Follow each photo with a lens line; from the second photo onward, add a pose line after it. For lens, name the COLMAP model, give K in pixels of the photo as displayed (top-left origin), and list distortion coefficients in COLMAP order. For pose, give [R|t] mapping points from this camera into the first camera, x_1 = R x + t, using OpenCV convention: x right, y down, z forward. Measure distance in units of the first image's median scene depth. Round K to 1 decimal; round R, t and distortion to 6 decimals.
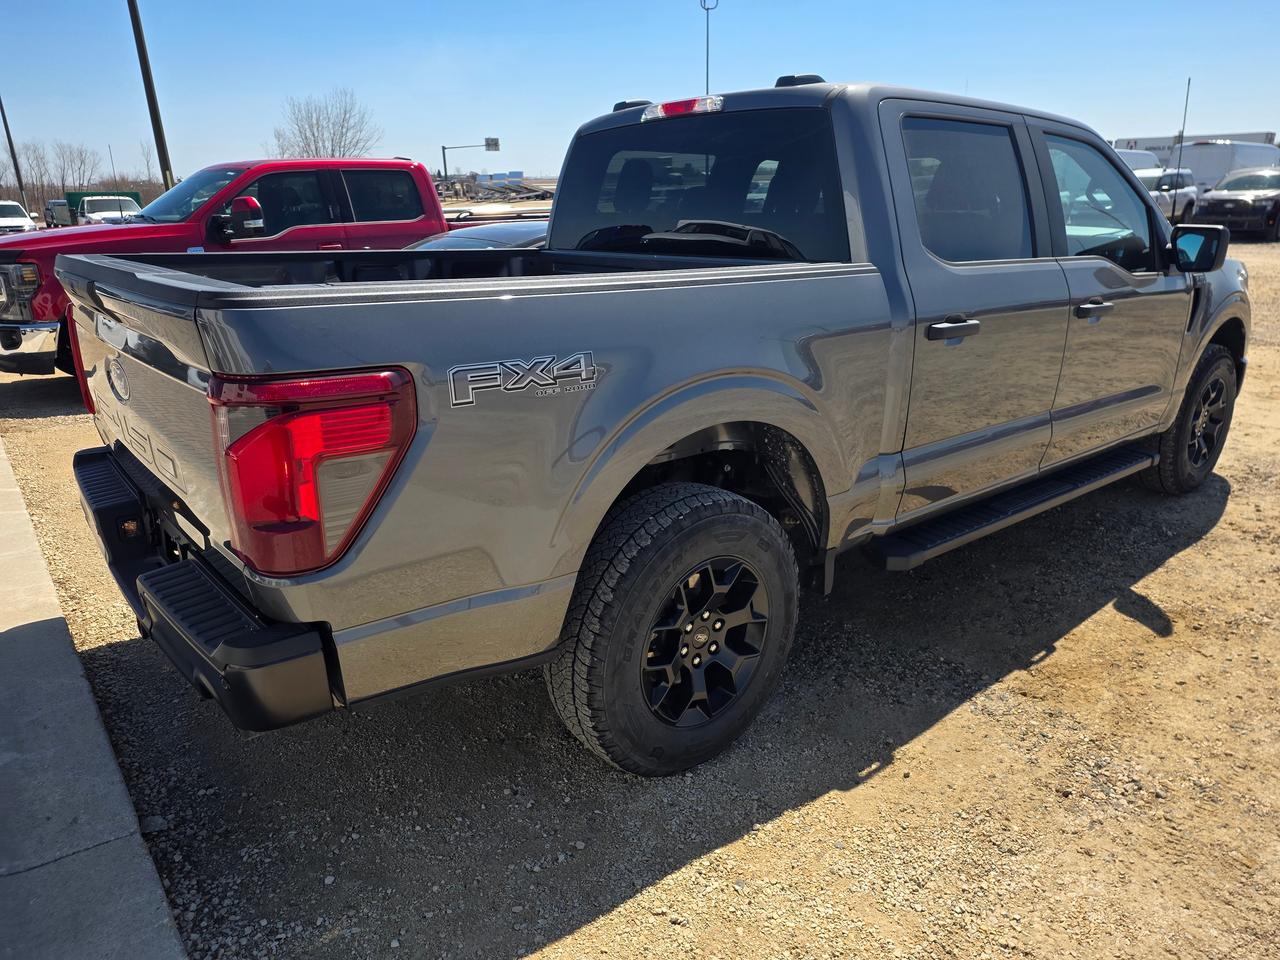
lens RADIAL K [[827.7, 0, 631.5], [0, 827.7, 453.8], [0, 0, 1]] dist [0.108028, -0.084688]
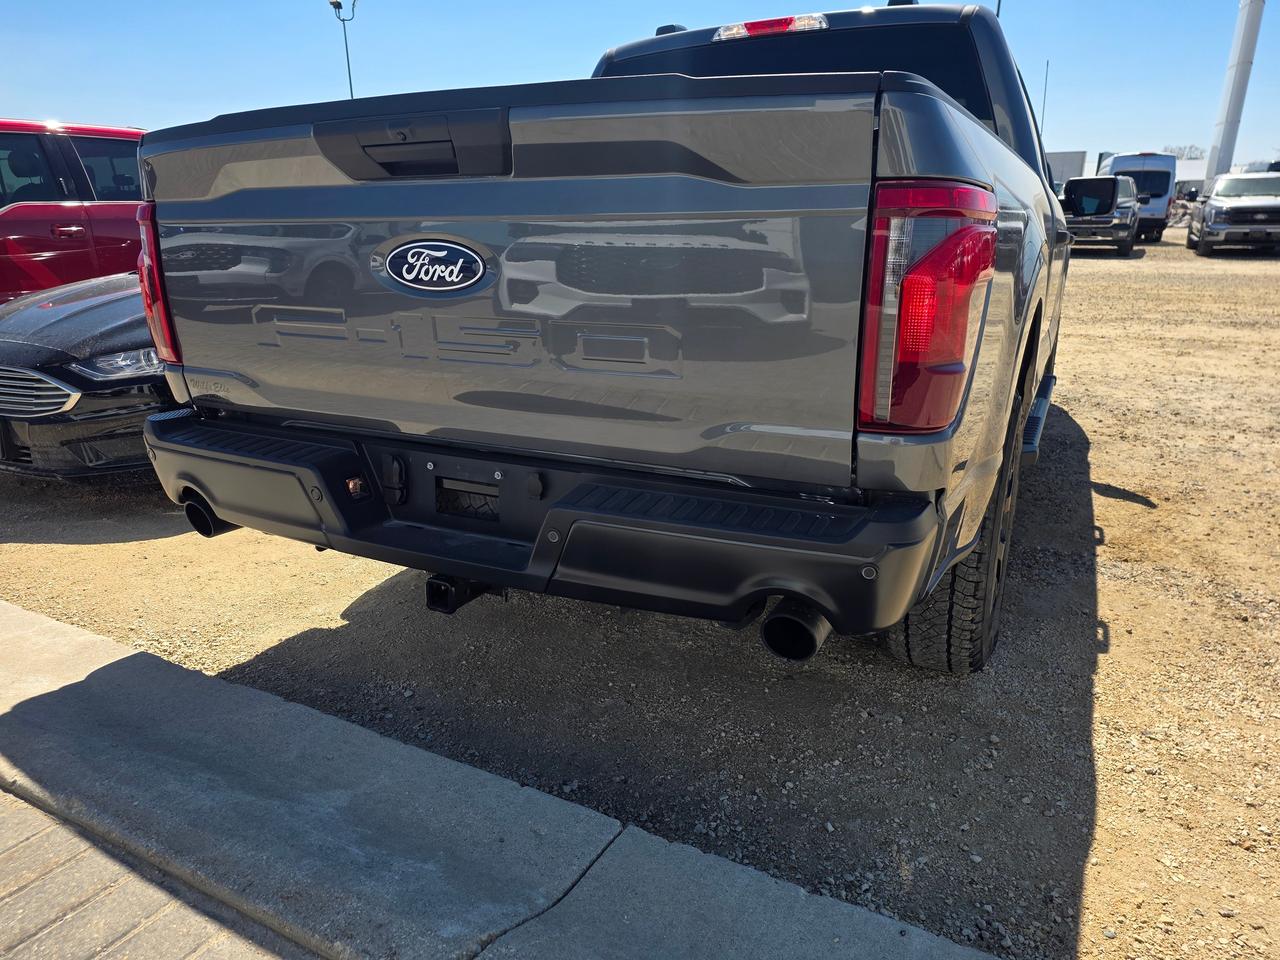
lens RADIAL K [[827.7, 0, 631.5], [0, 827.7, 453.8], [0, 0, 1]] dist [0.108028, -0.084688]
pose [[0.916844, -0.090241, 0.388914, -0.523446], [0.101523, 0.994797, -0.008507, 0.075553], [-0.386123, 0.047283, 0.921235, 0.179832]]
